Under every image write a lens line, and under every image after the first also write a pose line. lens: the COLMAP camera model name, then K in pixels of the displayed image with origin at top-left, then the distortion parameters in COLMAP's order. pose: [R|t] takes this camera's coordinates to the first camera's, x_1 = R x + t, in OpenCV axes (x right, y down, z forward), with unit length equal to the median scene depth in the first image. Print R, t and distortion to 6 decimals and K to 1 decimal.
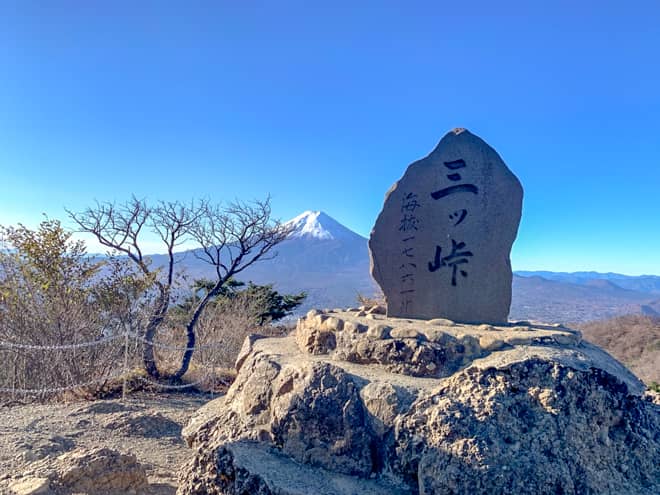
lens RADIAL K [[469.4, 0, 331.4], [0, 469.4, 249.1], [0, 0, 1]] dist [-0.006724, -0.017310]
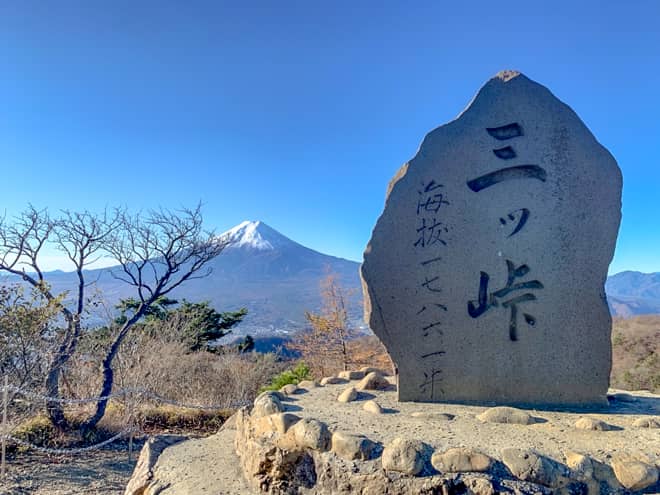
lens RADIAL K [[469.4, 0, 331.4], [0, 469.4, 242.4], [0, 0, 1]] dist [-0.006724, -0.017310]
pose [[0.991428, -0.023840, 0.128458, -0.029066], [0.028110, 0.999107, -0.031530, -0.029504], [-0.127591, 0.034871, 0.991214, 0.440448]]
